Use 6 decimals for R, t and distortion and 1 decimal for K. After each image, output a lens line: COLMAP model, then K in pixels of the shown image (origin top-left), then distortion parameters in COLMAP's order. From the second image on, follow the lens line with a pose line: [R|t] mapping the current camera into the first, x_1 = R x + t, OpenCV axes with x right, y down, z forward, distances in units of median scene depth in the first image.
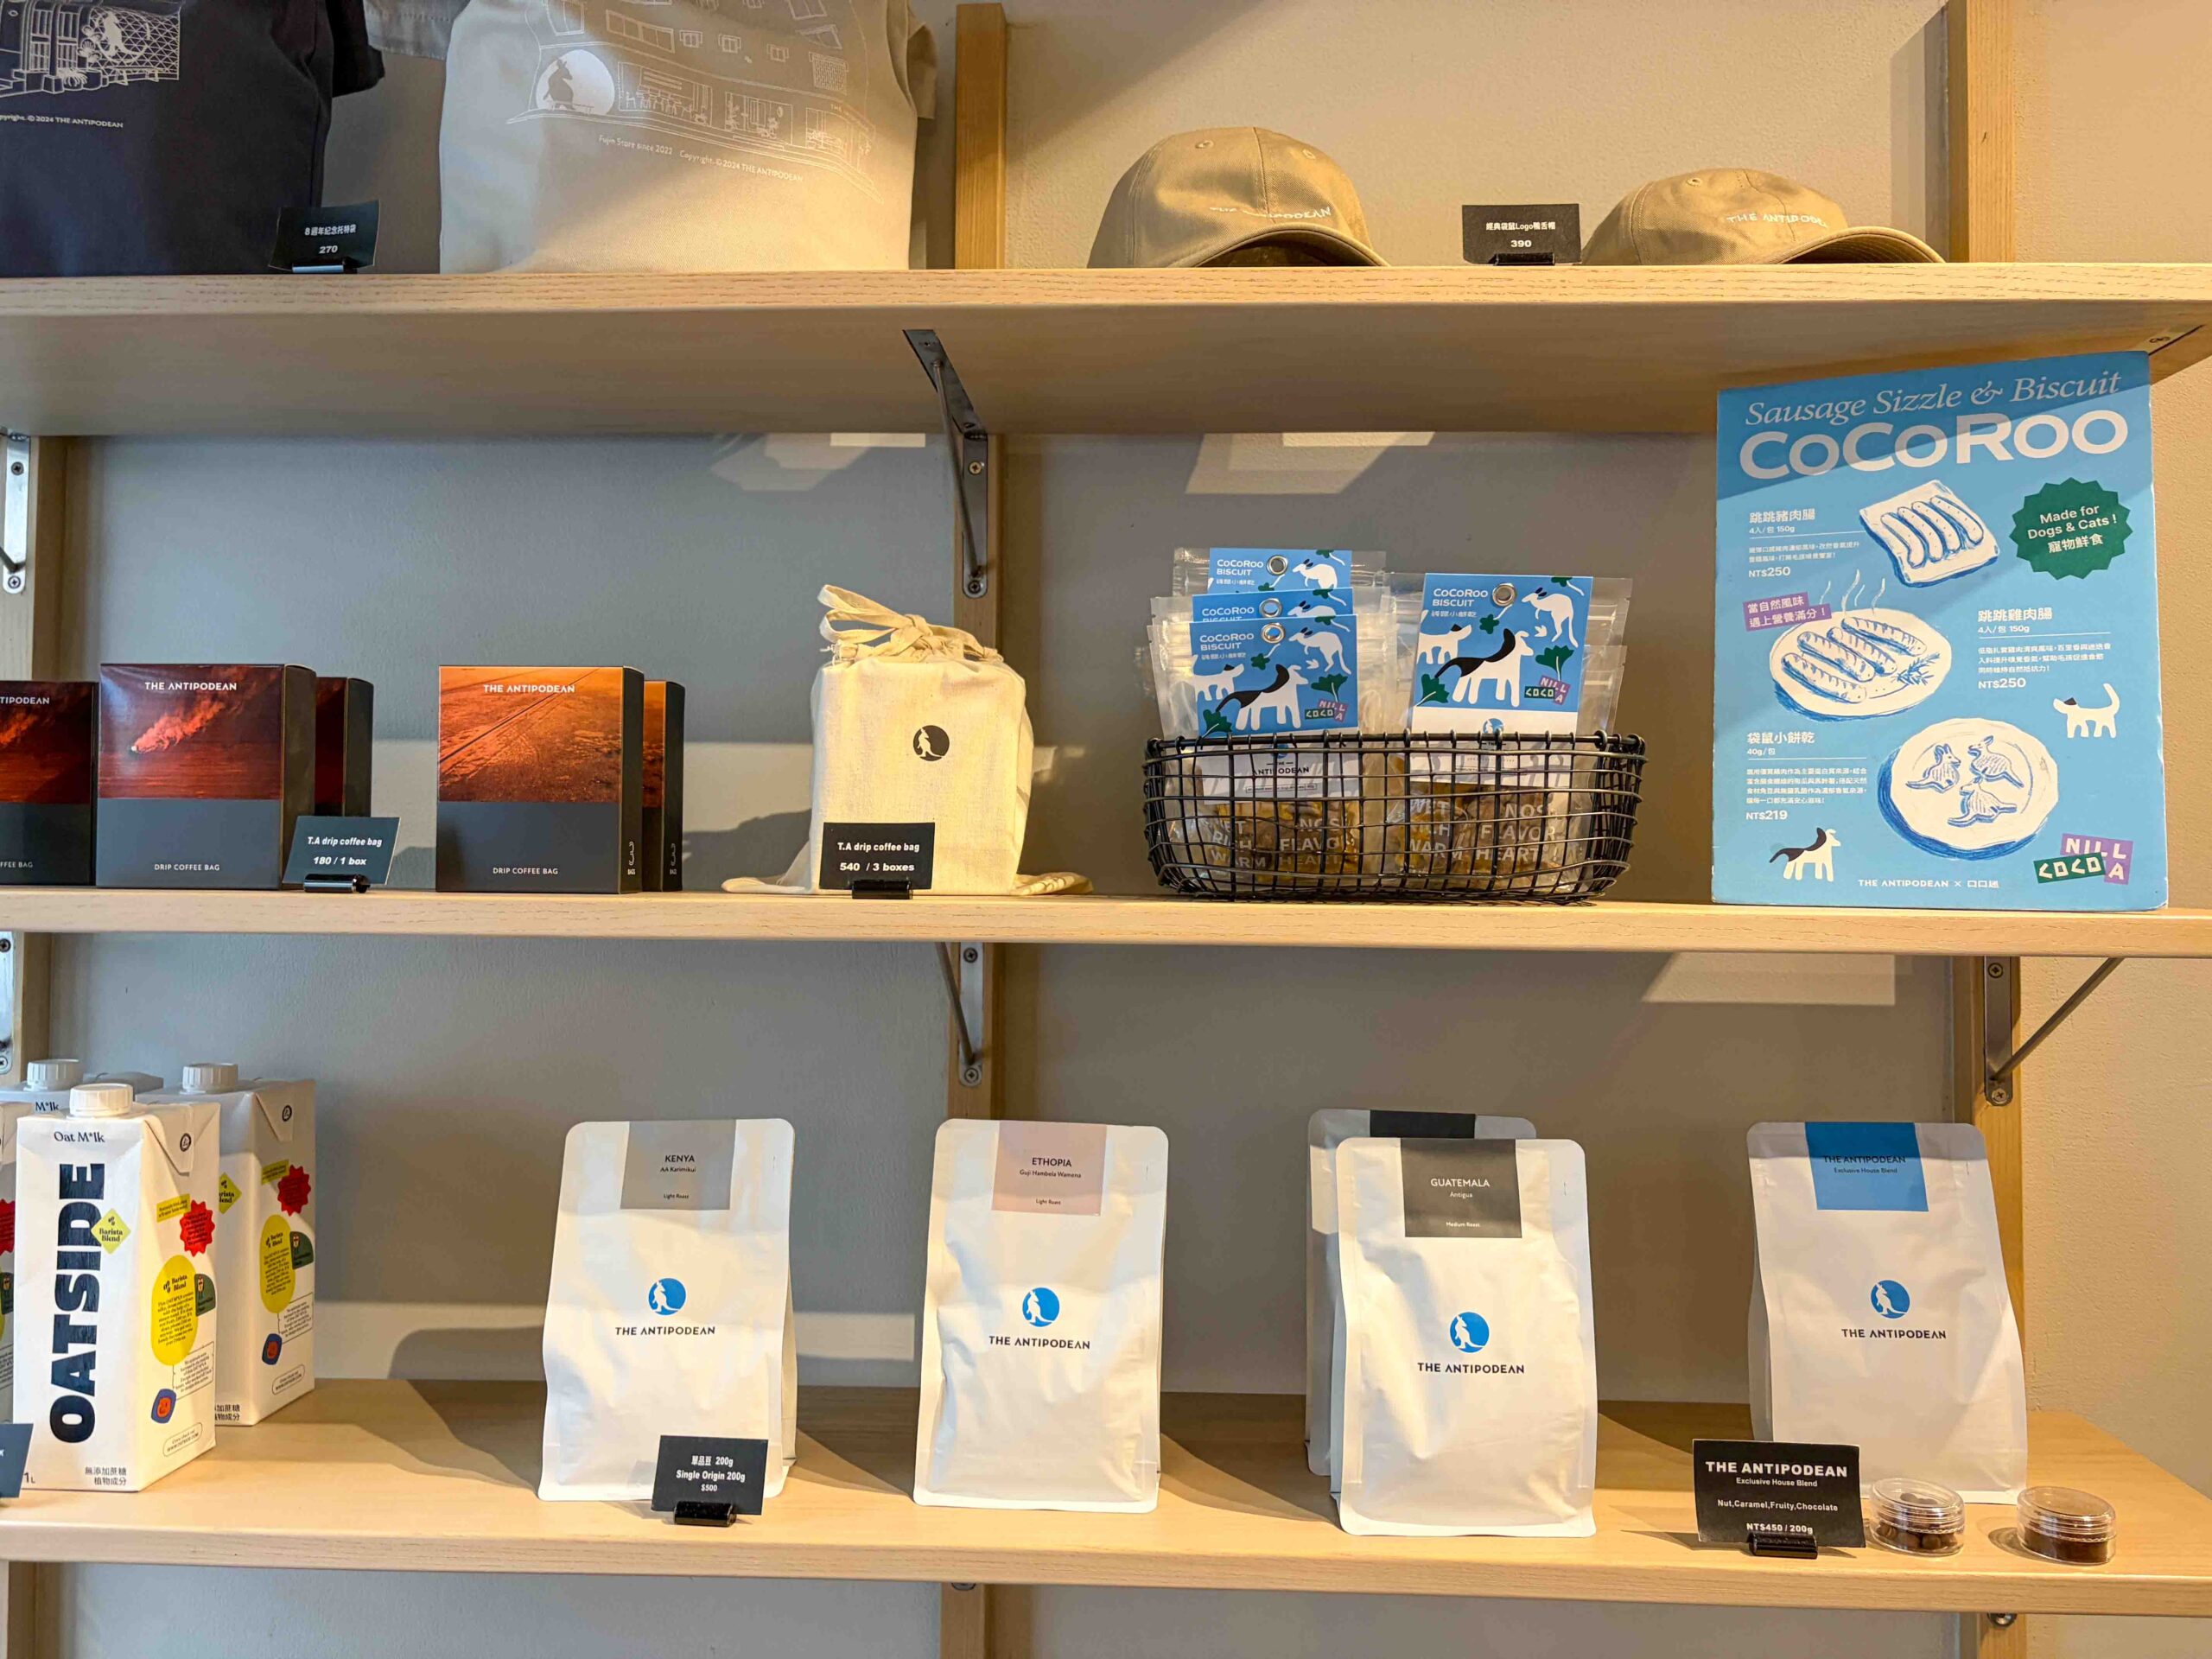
lens RADIAL K [[1684.8, 0, 1109.0], [0, 1684.8, 838.9], [0, 0, 1]] dist [0.046189, -0.052469]
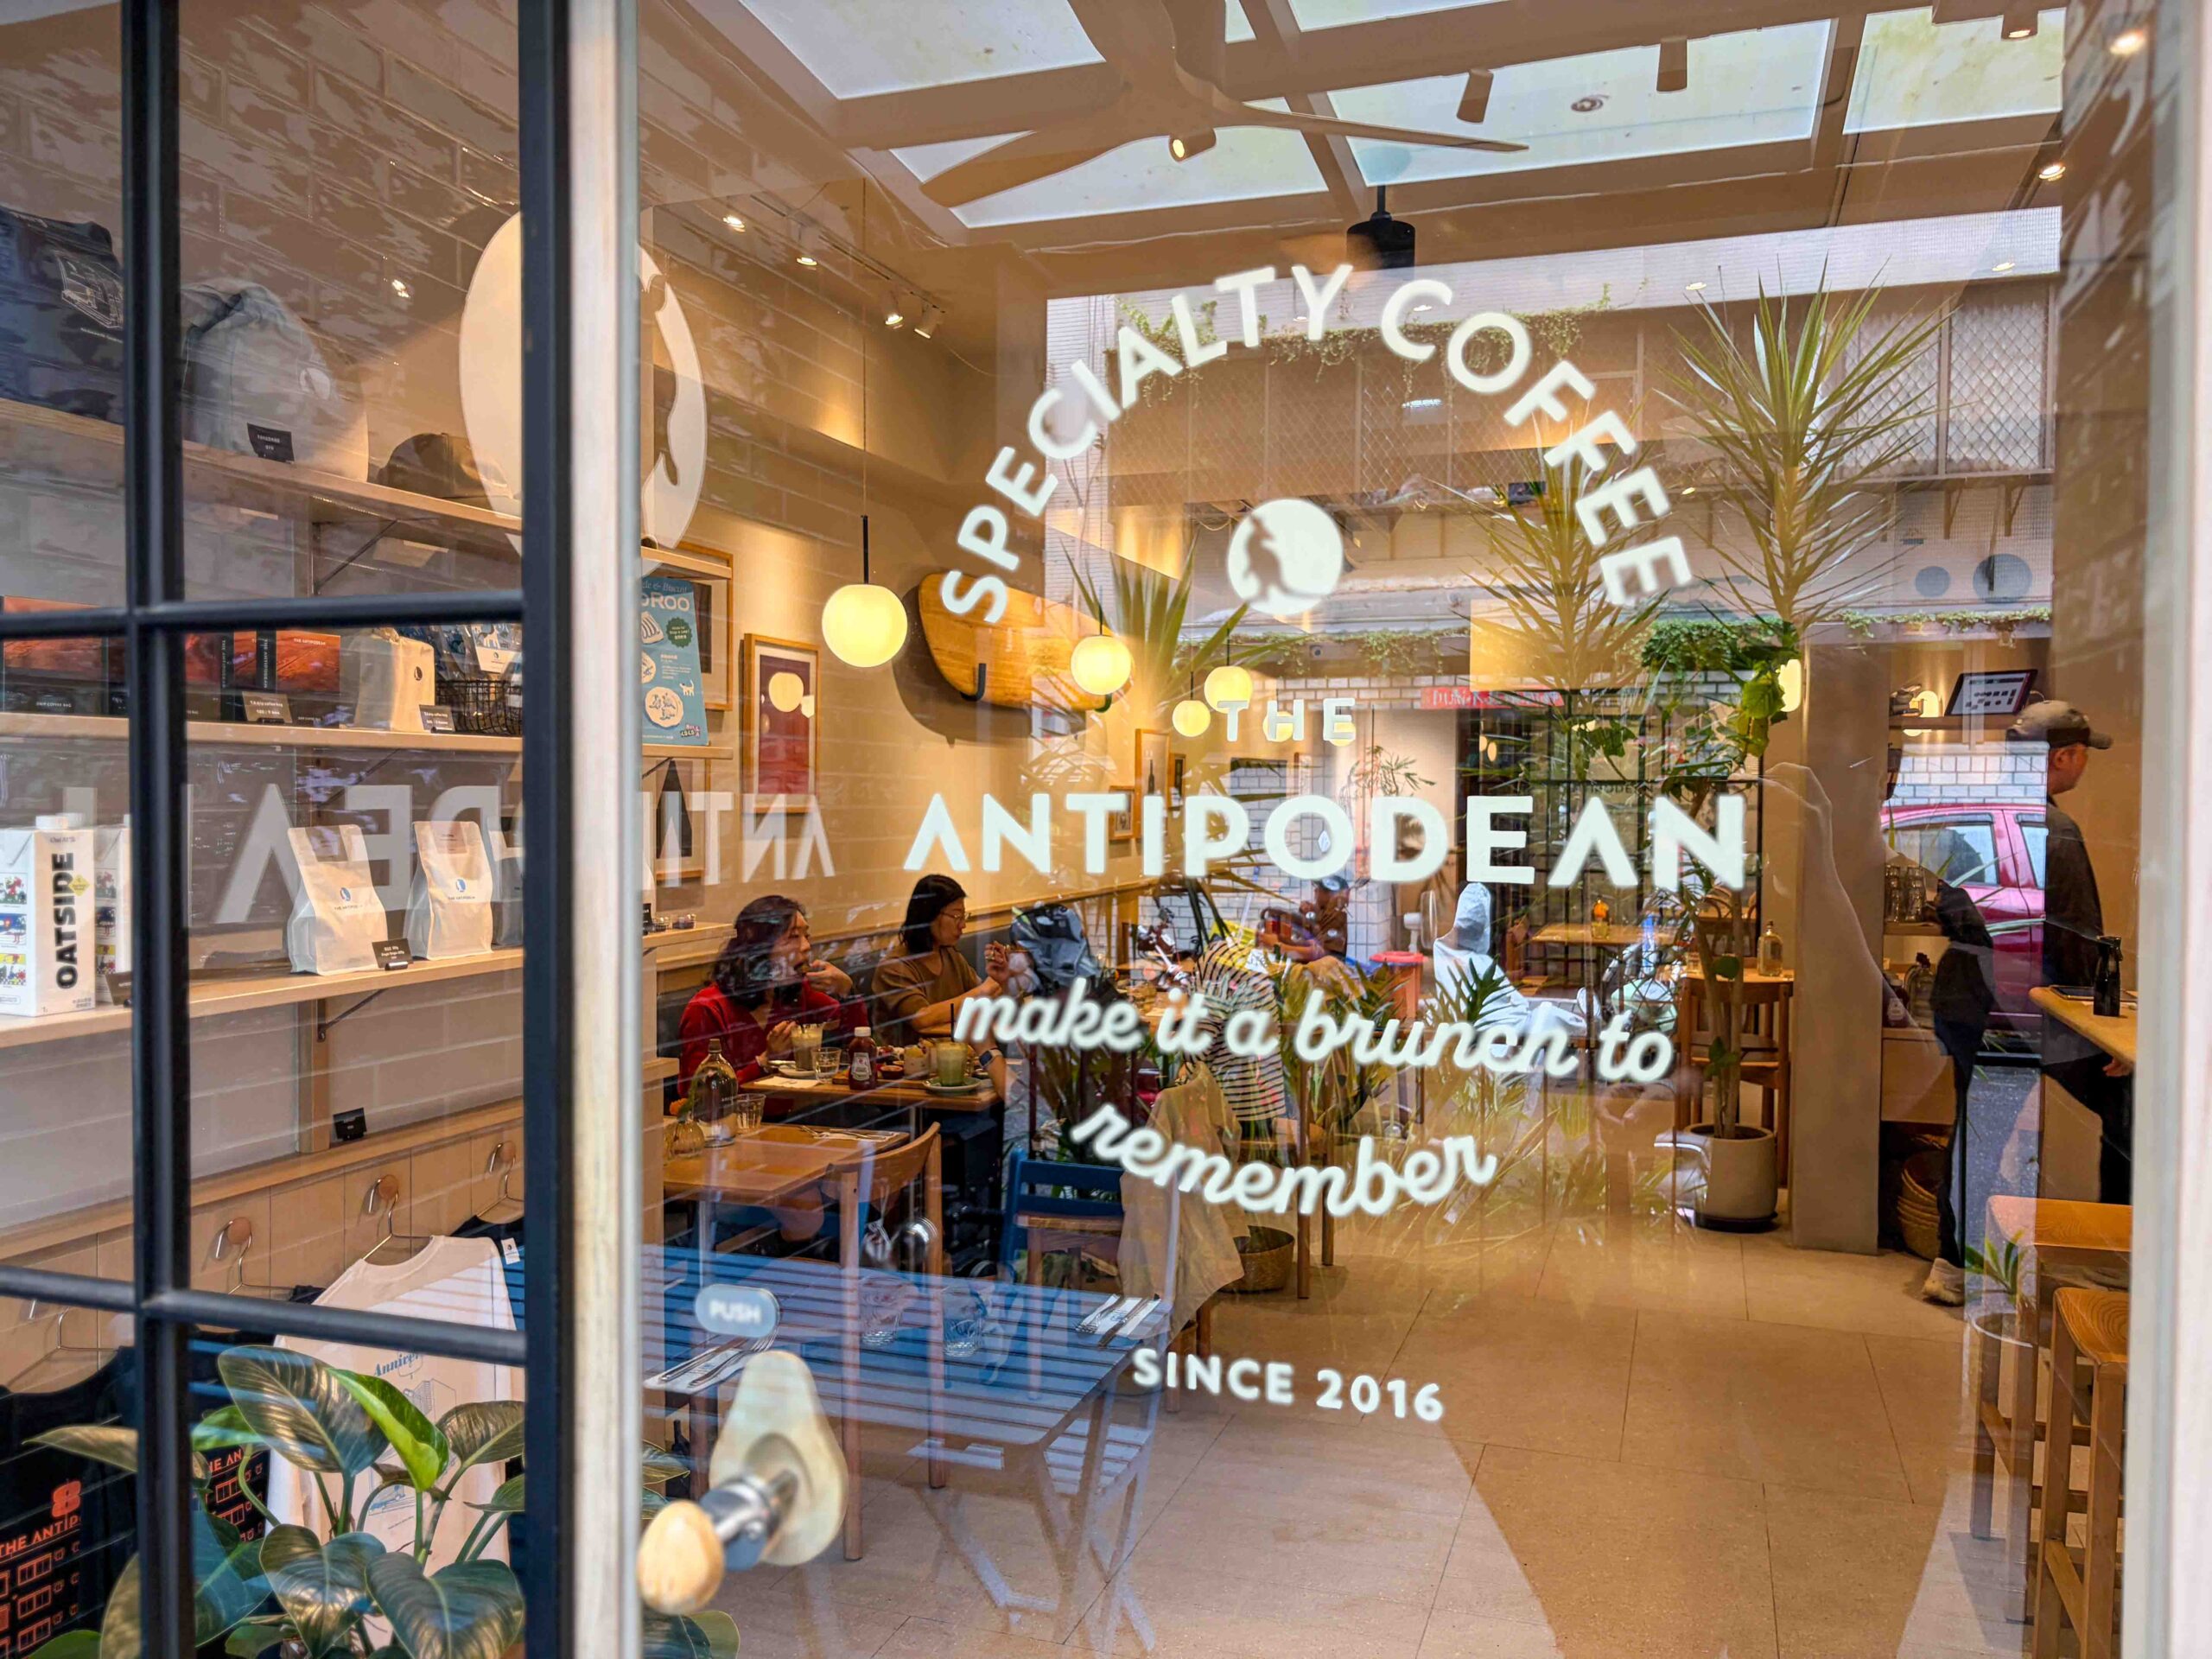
lens RADIAL K [[1684.8, 0, 1119.7], [0, 1684.8, 836.5], [0, 0, 1]] dist [0.046189, -0.052469]
pose [[0.324286, -0.033453, 0.945368, -2.129396], [-0.037989, 0.998108, 0.048351, 0.024813], [-0.945196, -0.051593, 0.322401, -0.850609]]
